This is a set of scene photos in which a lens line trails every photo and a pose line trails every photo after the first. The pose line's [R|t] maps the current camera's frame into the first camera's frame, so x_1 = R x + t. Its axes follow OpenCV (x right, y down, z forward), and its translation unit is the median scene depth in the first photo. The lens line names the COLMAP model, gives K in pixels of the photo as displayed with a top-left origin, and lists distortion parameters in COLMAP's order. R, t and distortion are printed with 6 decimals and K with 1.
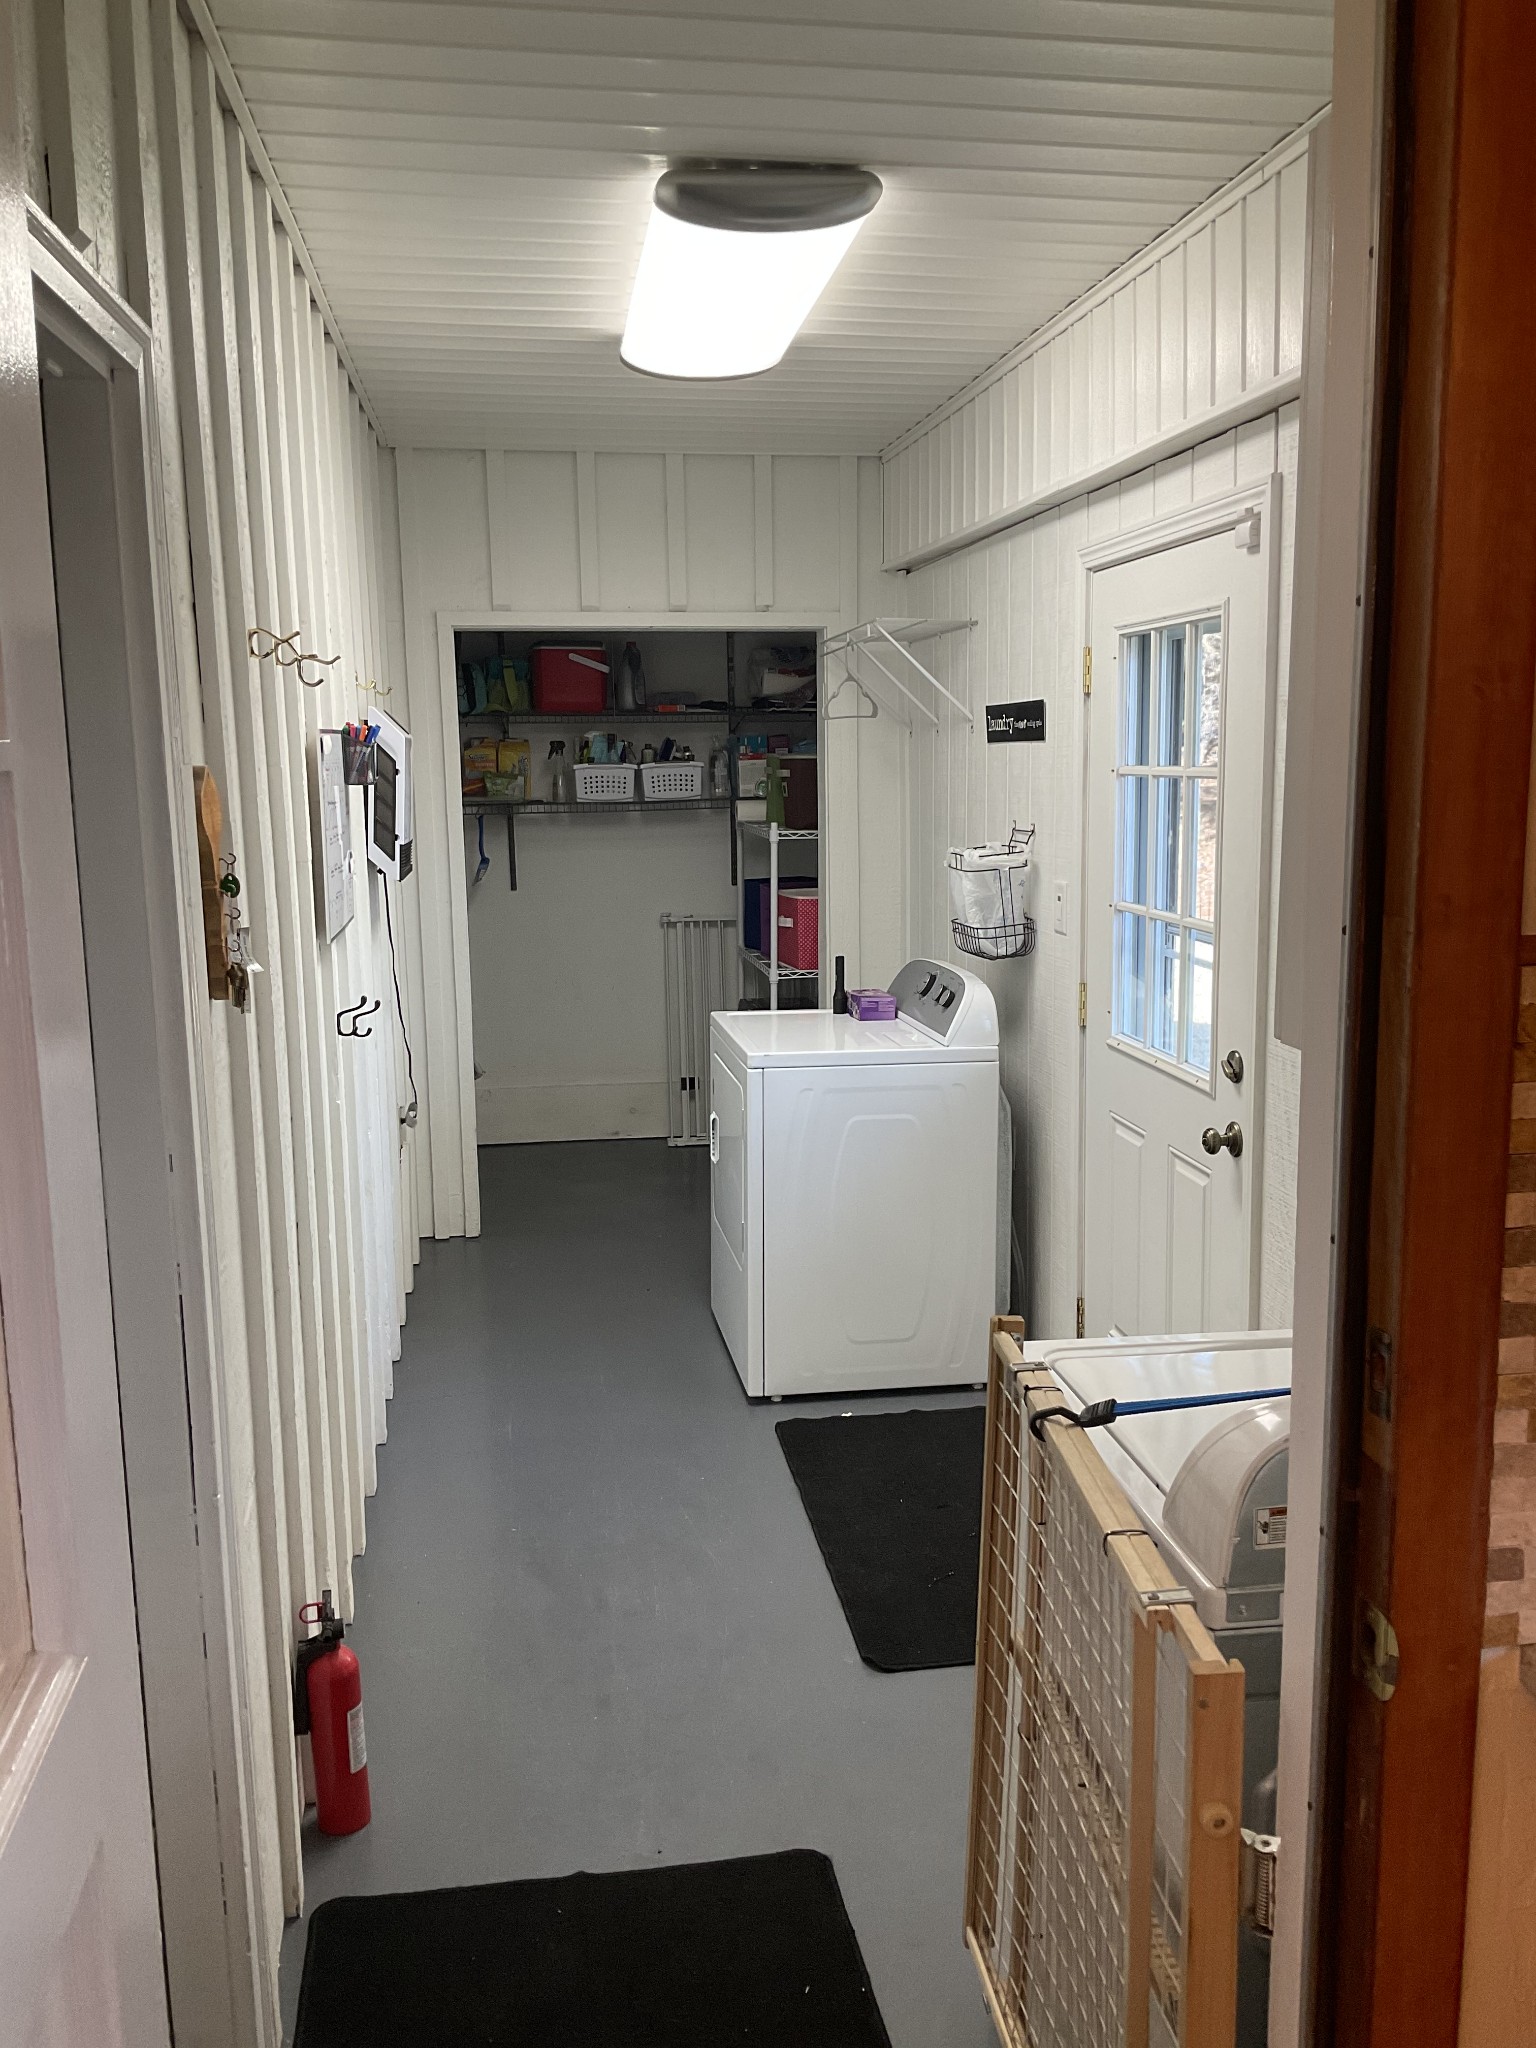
lens RADIAL K [[1675.2, 0, 777.6], [0, 1675.2, 1019.7], [0, 0, 1]] dist [0.014422, -0.020372]
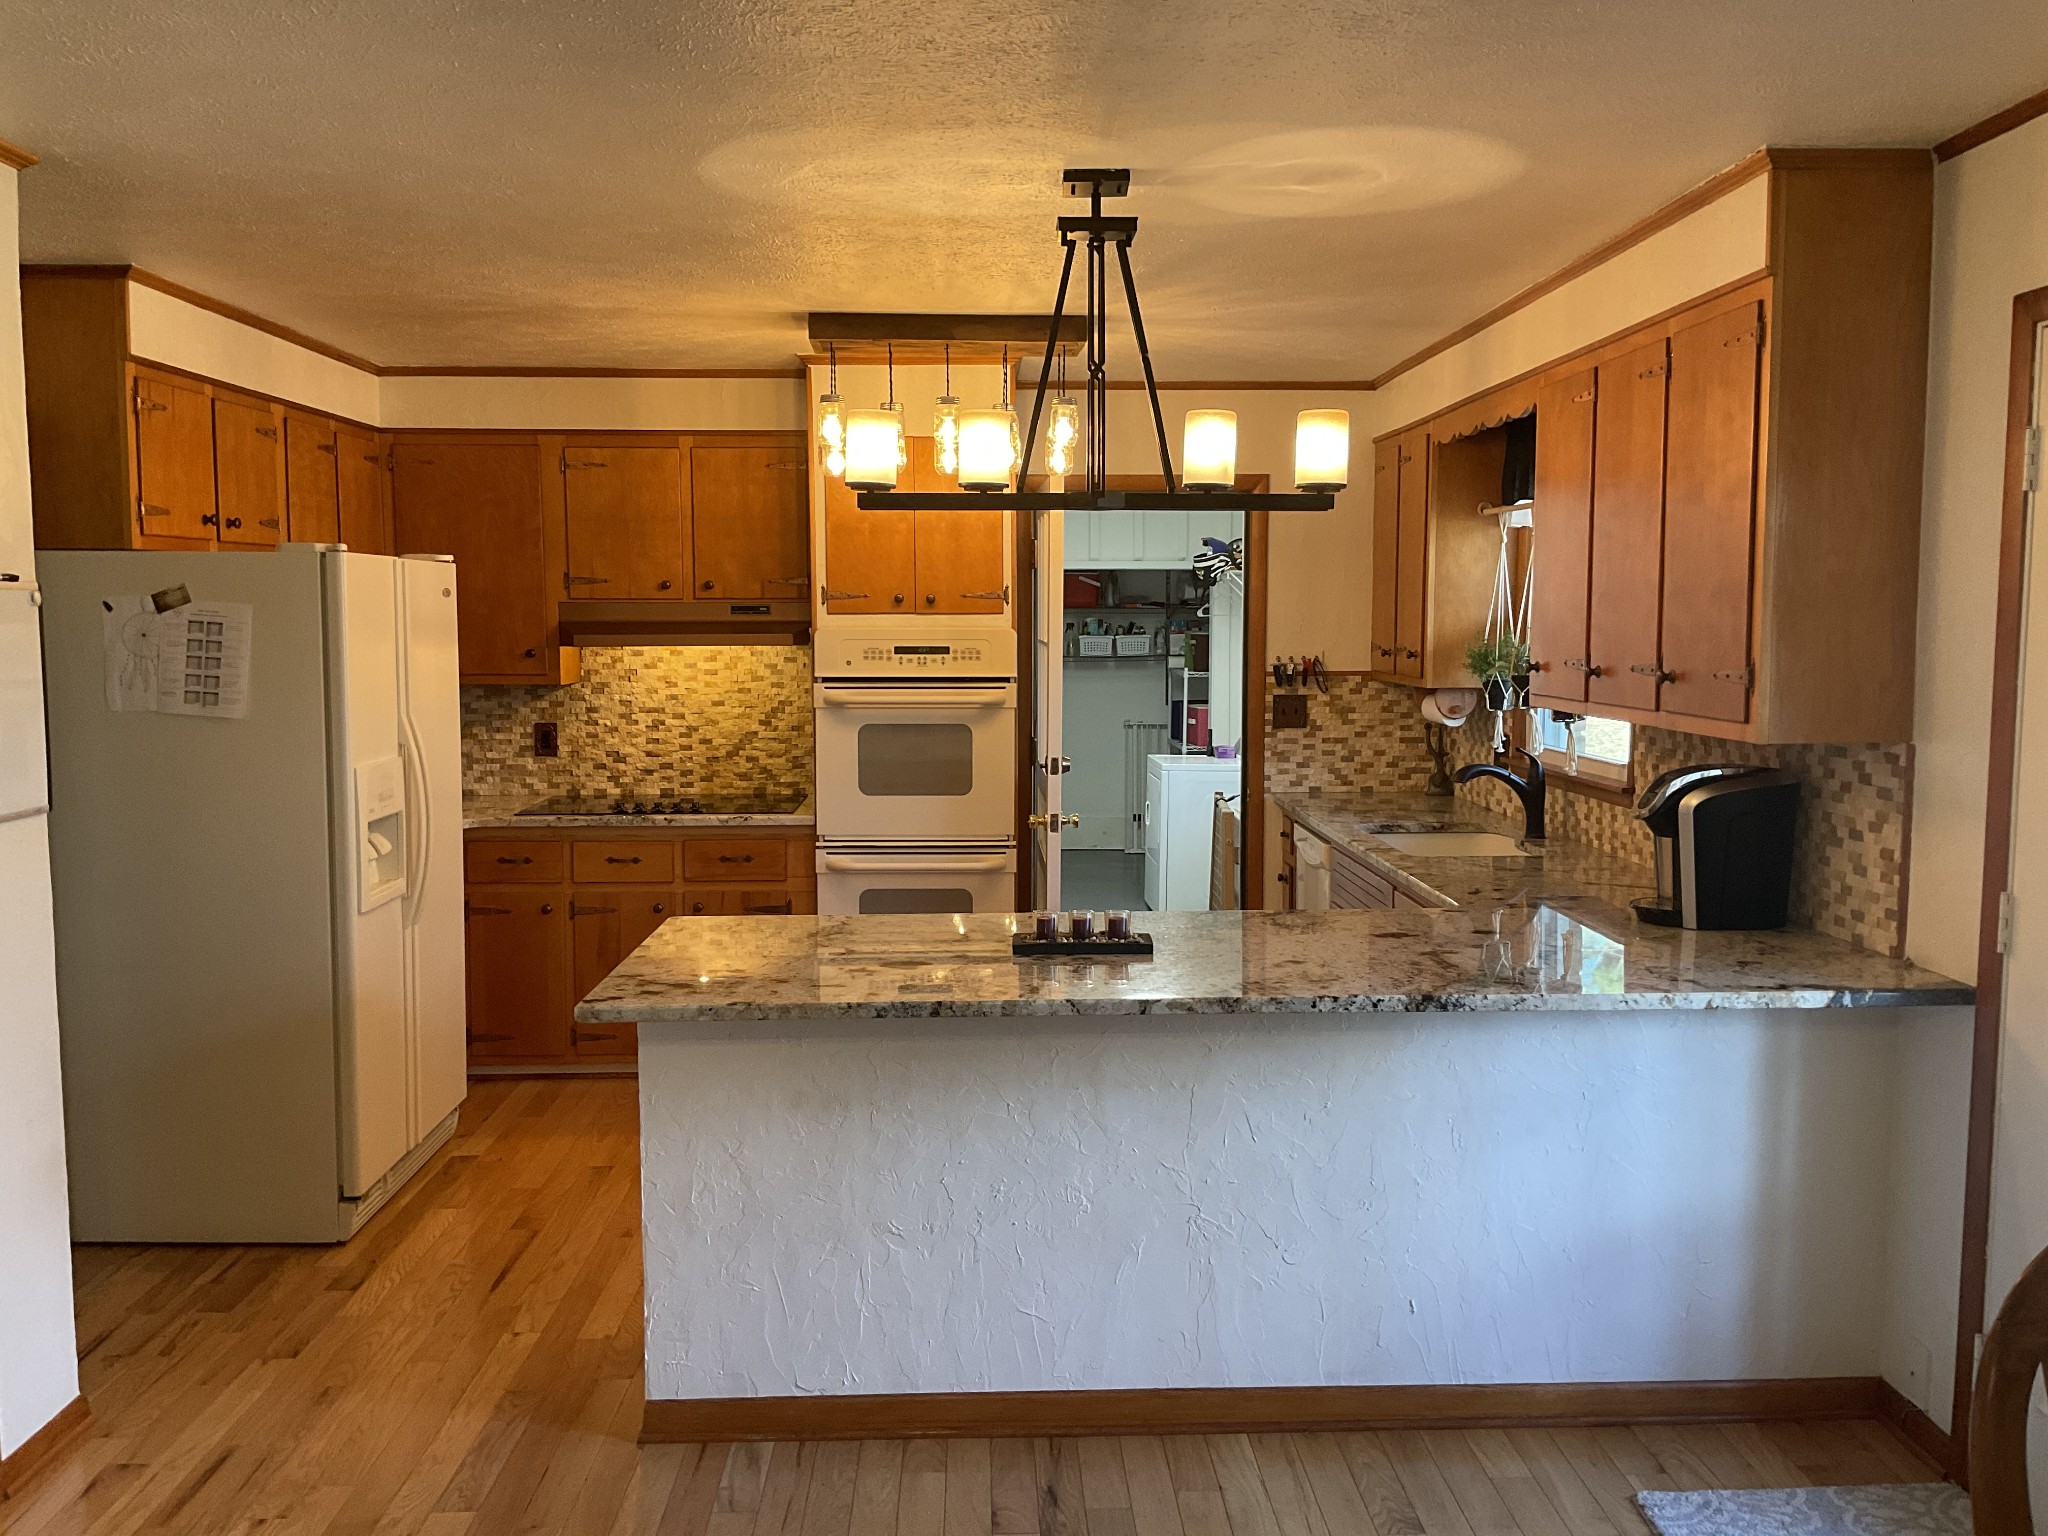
lens RADIAL K [[1675.2, 0, 1023.8], [0, 1675.2, 768.9], [0, 0, 1]] dist [0.014422, -0.020372]
pose [[0.991781, 0.025242, -0.125431, 0.050818], [-0.033607, 0.997317, -0.065029, 0.113339], [0.123453, 0.068710, 0.989969, -0.804572]]
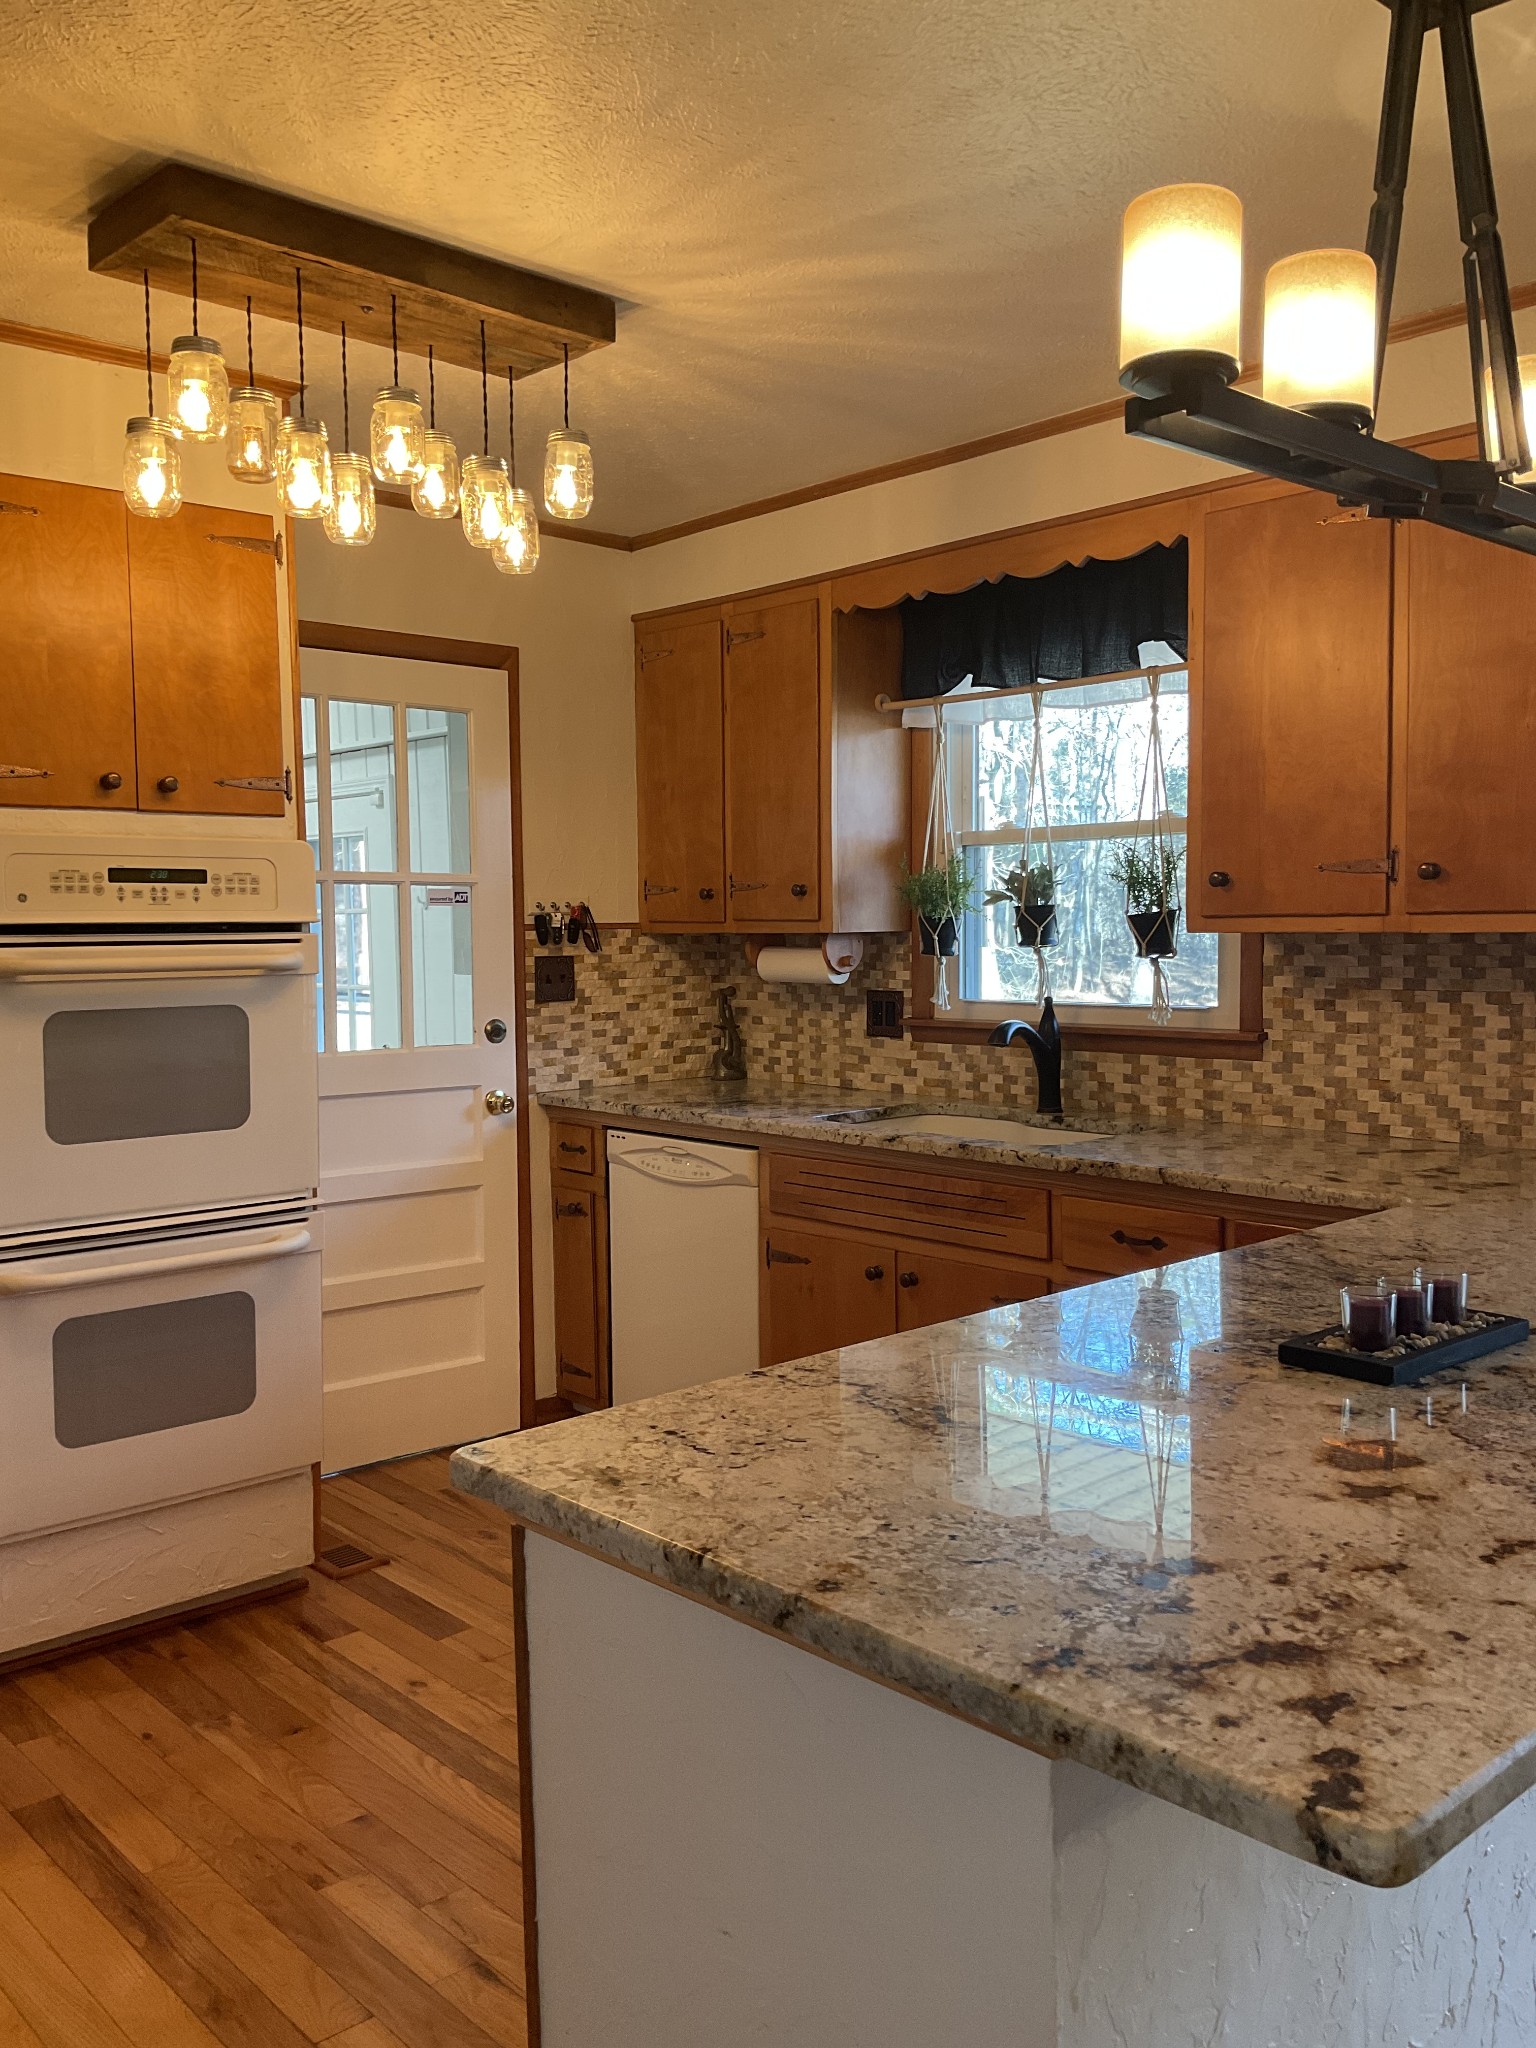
lens RADIAL K [[1675.2, 0, 823.8], [0, 1675.2, 1049.4], [0, 0, 1]] dist [0.014422, -0.020372]
pose [[0.819417, -0.038385, 0.571911, -0.225226], [0.091749, 0.993674, -0.064763, 0.097636], [-0.565807, 0.105540, 0.817755, -0.470797]]
